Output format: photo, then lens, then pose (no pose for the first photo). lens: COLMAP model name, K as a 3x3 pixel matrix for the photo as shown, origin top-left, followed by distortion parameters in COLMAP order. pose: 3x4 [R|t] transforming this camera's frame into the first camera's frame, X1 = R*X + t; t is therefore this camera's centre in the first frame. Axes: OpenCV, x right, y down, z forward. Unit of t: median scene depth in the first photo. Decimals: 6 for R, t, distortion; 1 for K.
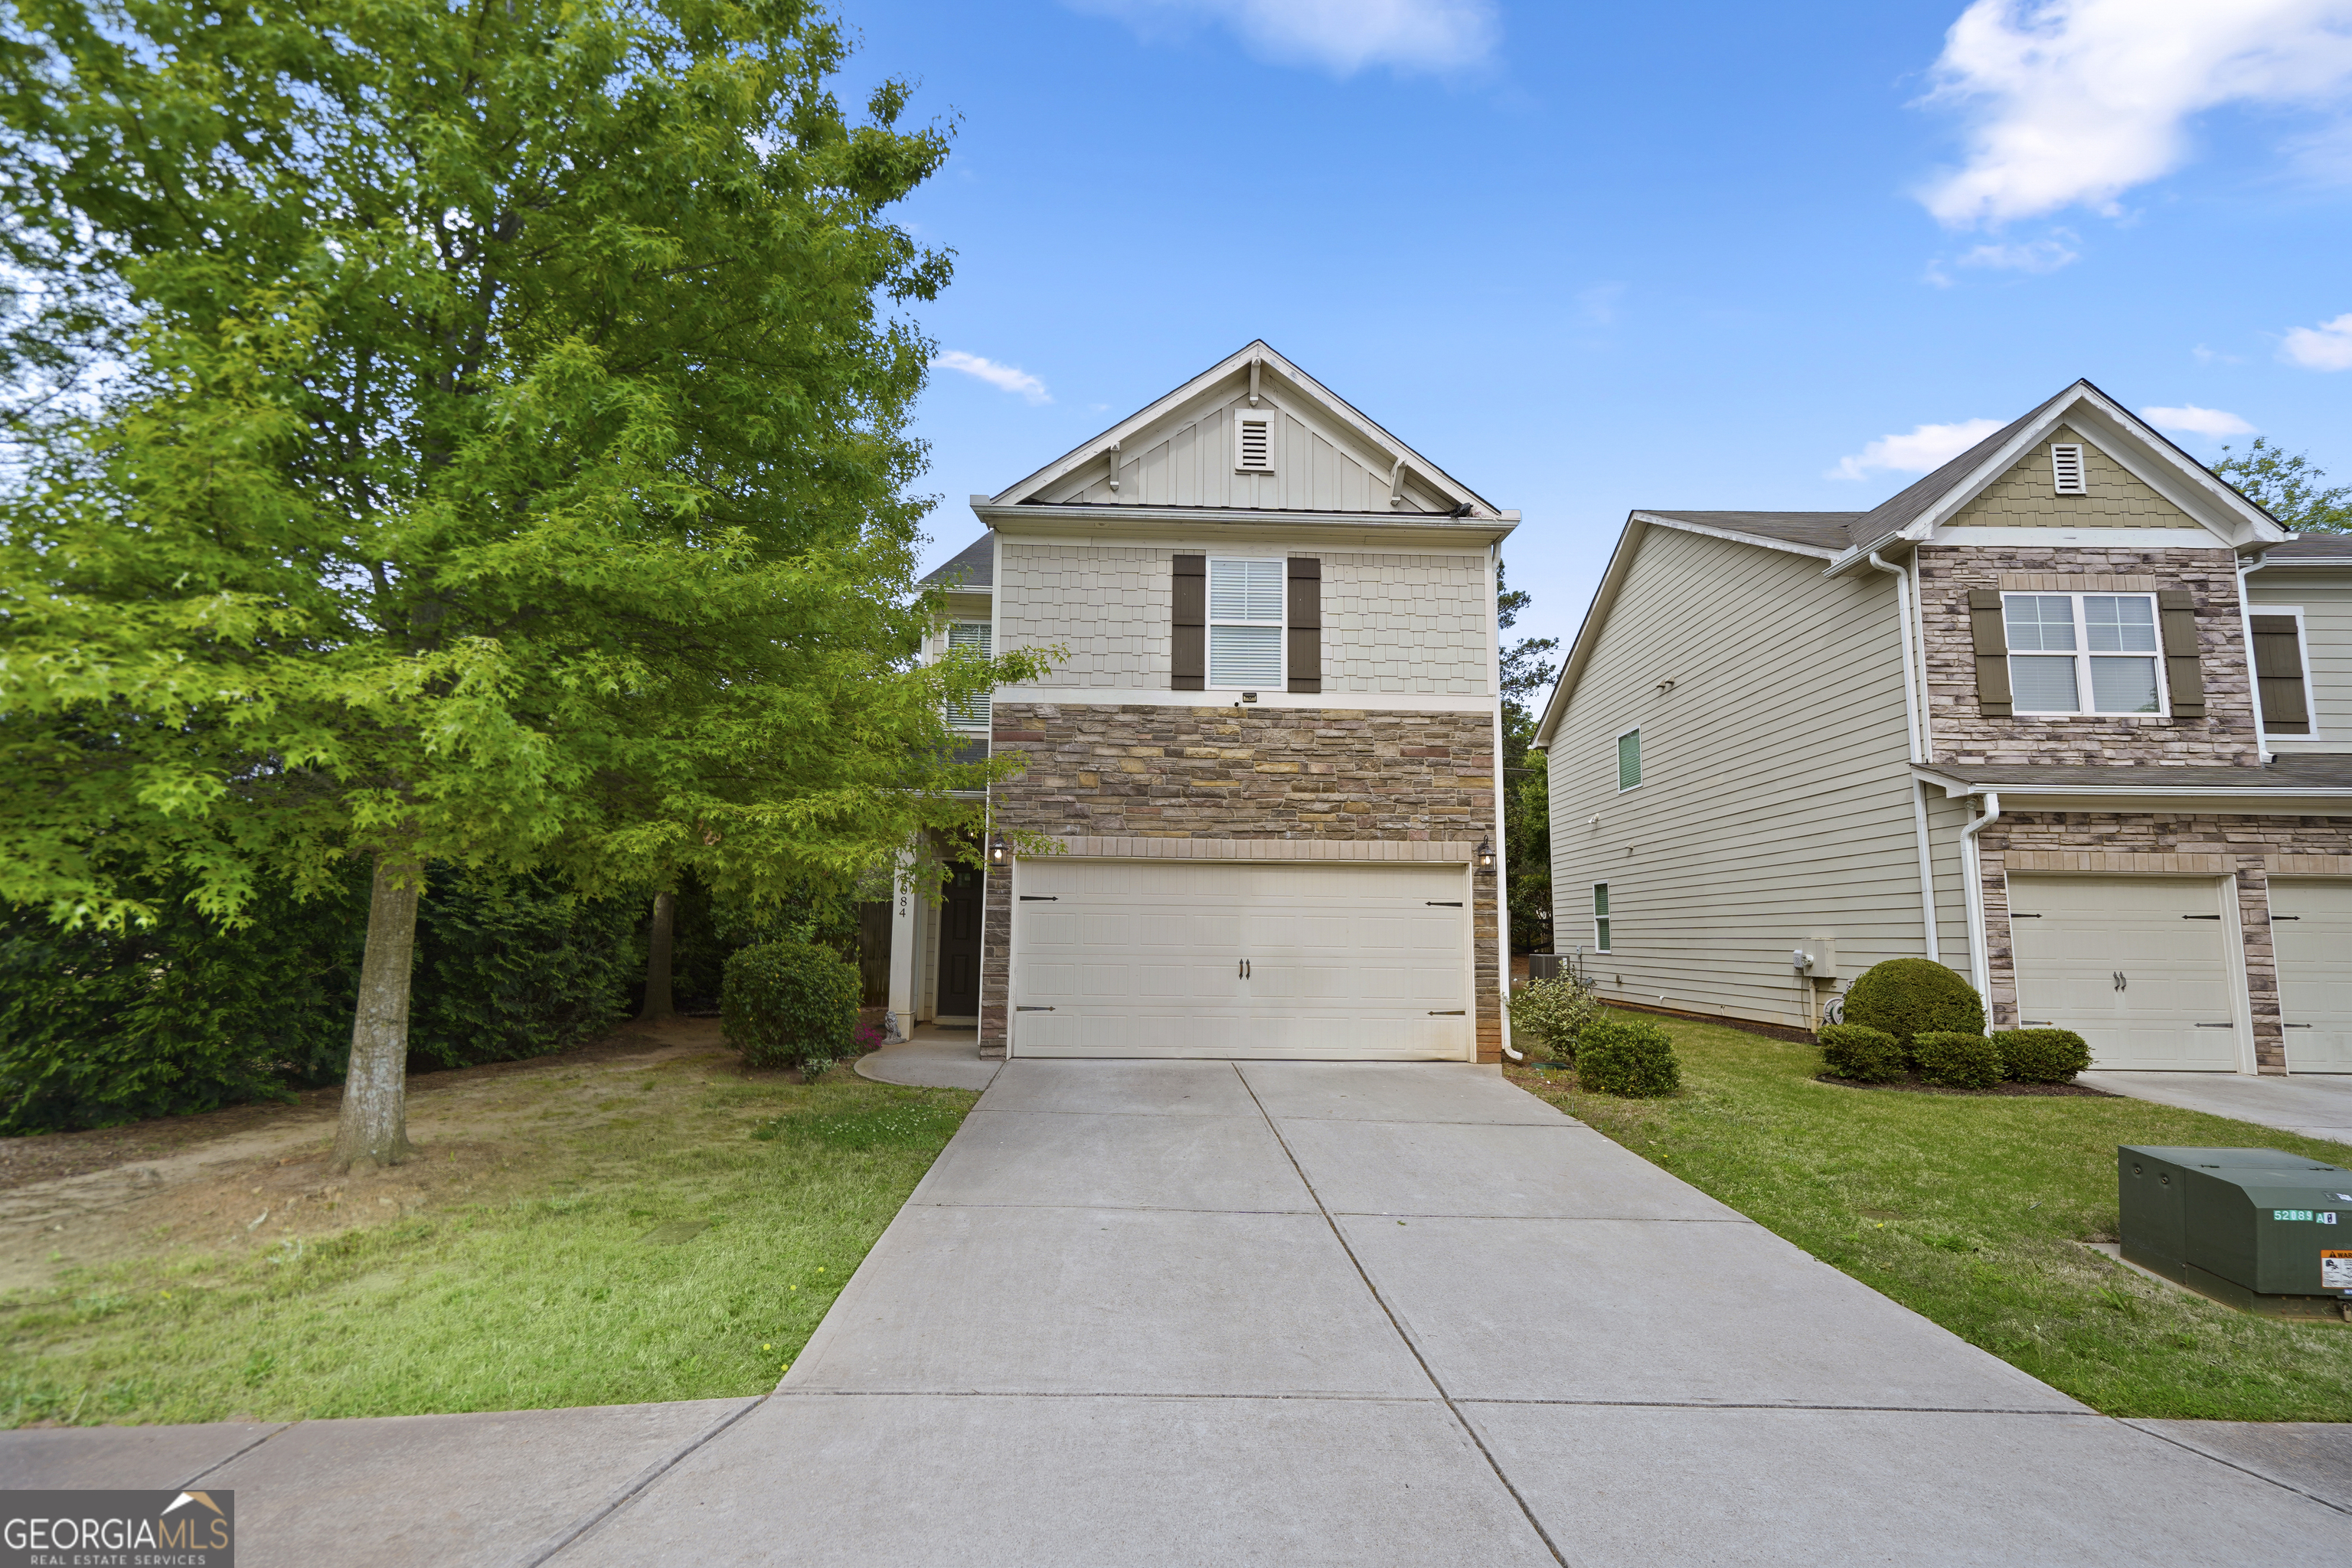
lens RADIAL K [[1087.6, 0, 1168.7], [0, 1087.6, 802.7], [0, 0, 1]] dist [-0.002670, 0.000561]
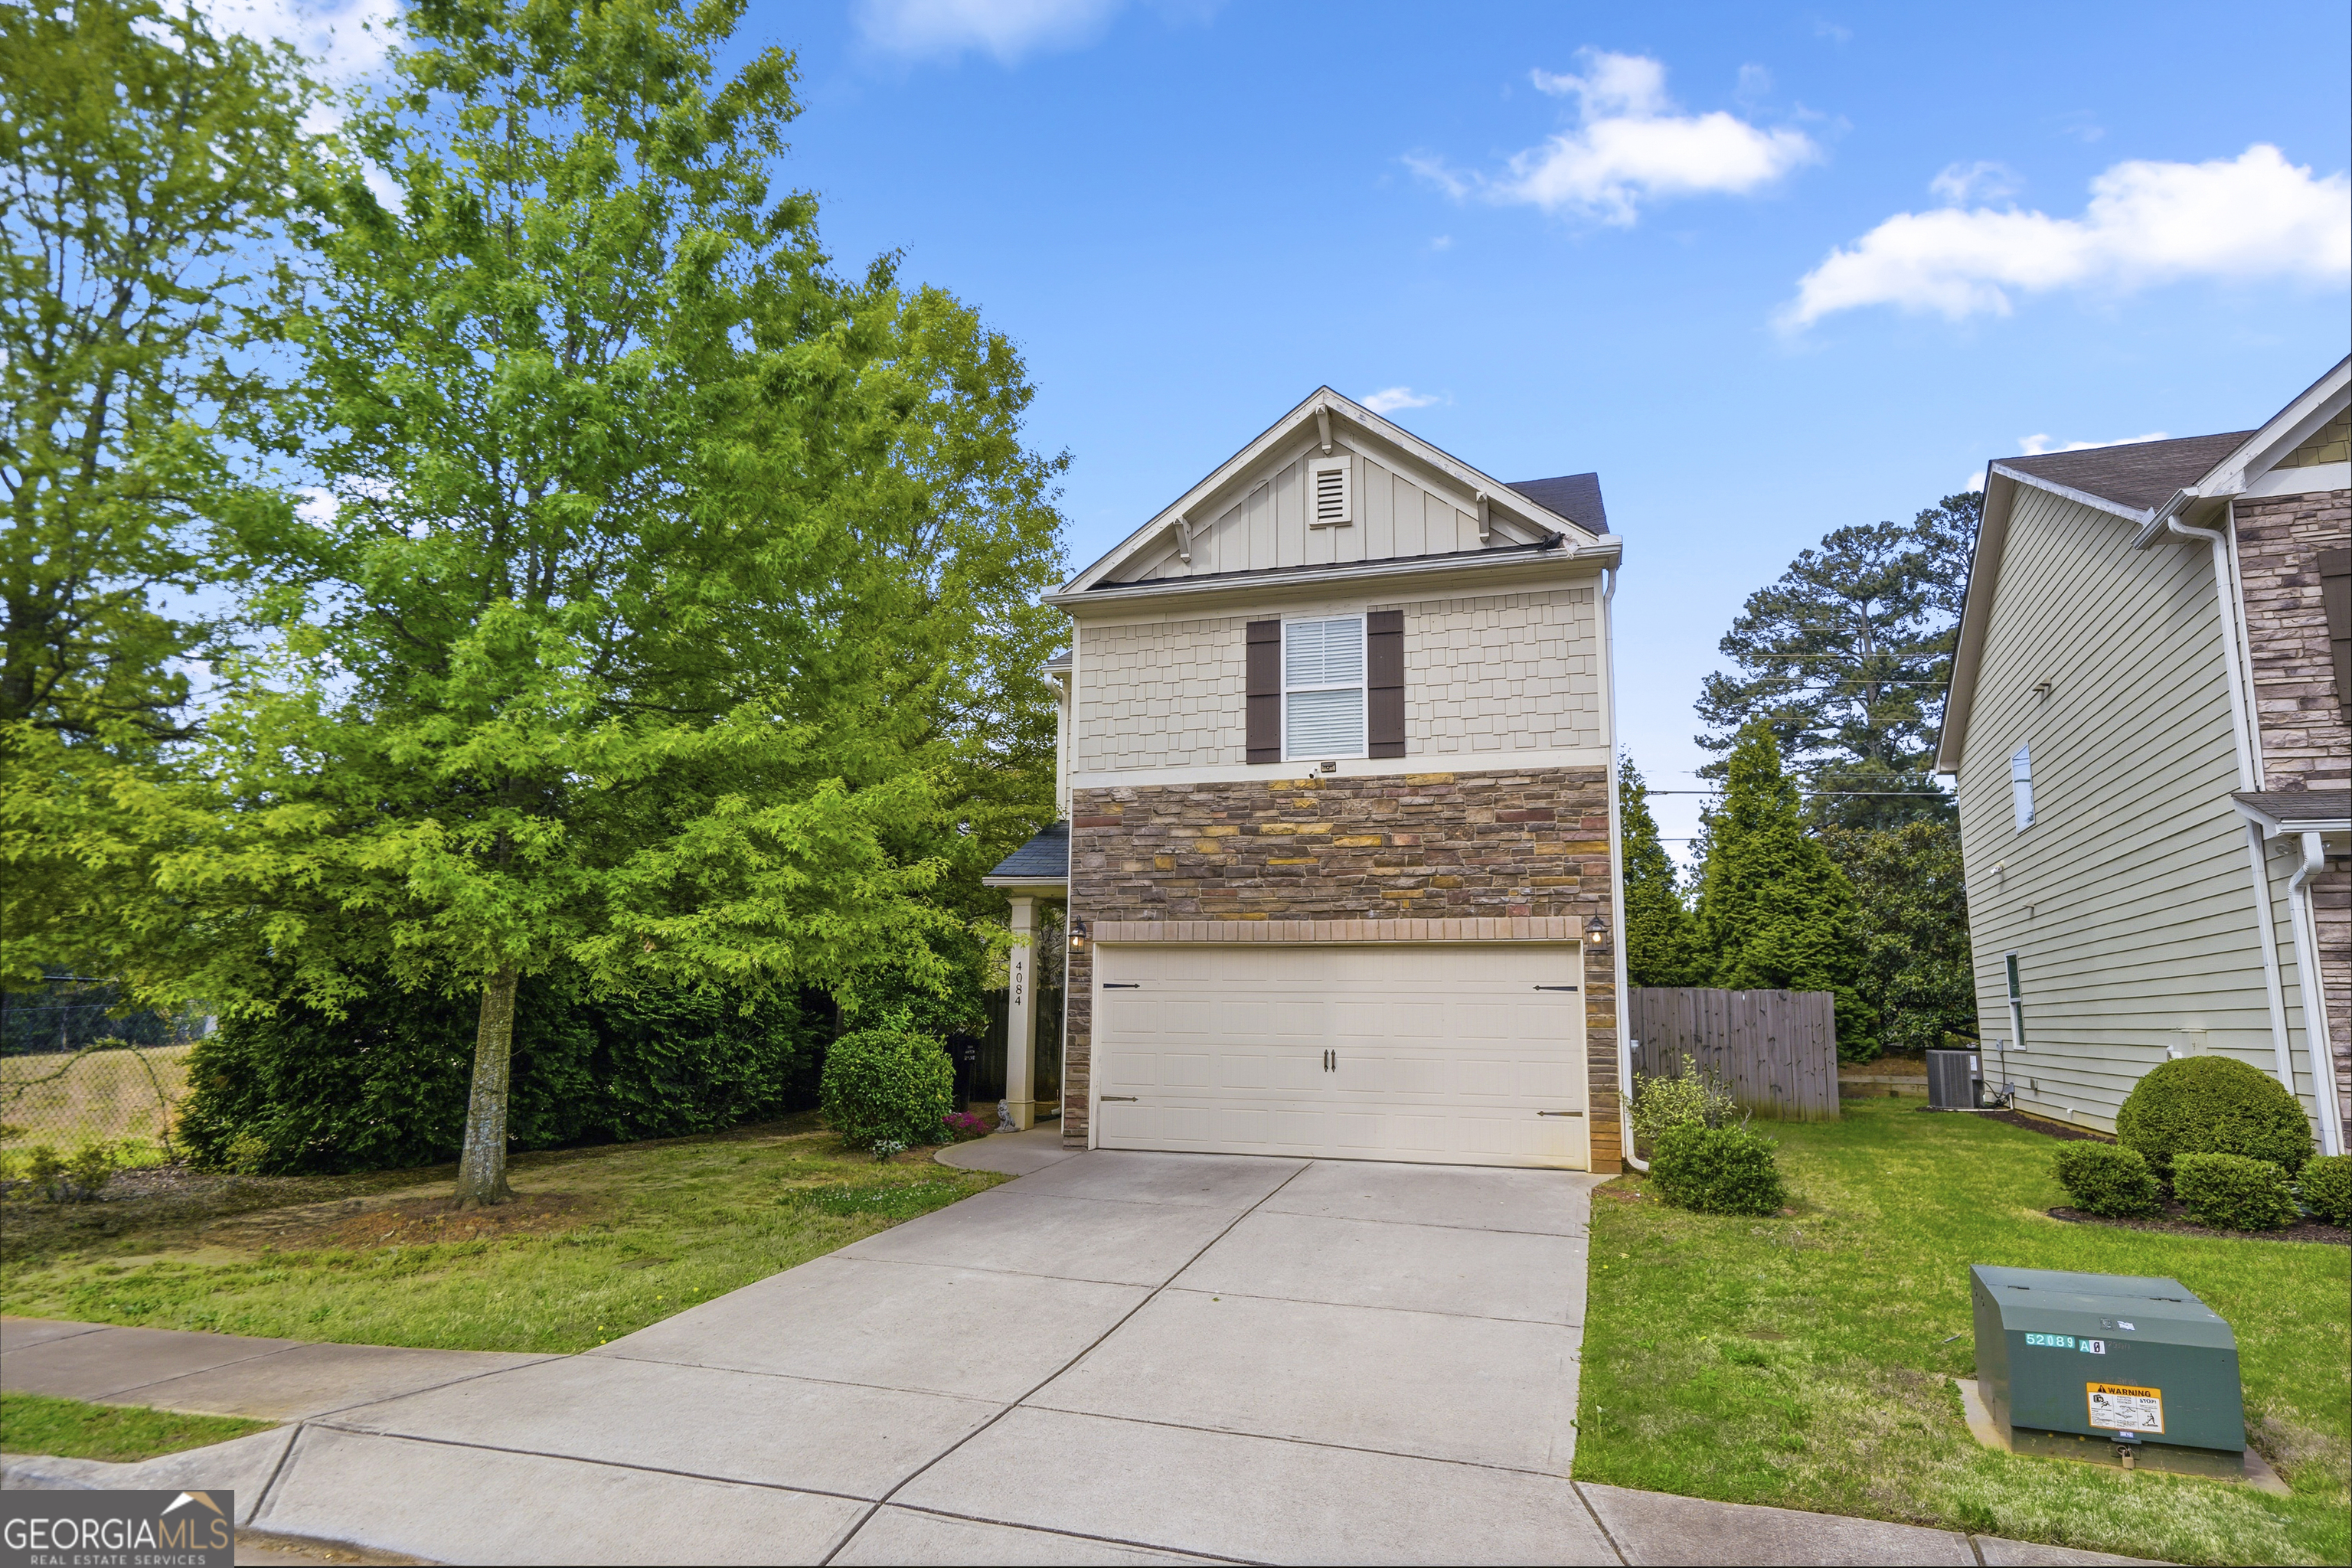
lens RADIAL K [[1375.8, 0, 1177.2], [0, 1375.8, 792.6], [0, 0, 1]] dist [0.008268, -0.001293]
pose [[0.937831, -0.057346, -0.342321, 0.357411], [0.041658, 0.997724, -0.053014, -0.017879], [0.344583, 0.035458, 0.938086, -0.151302]]
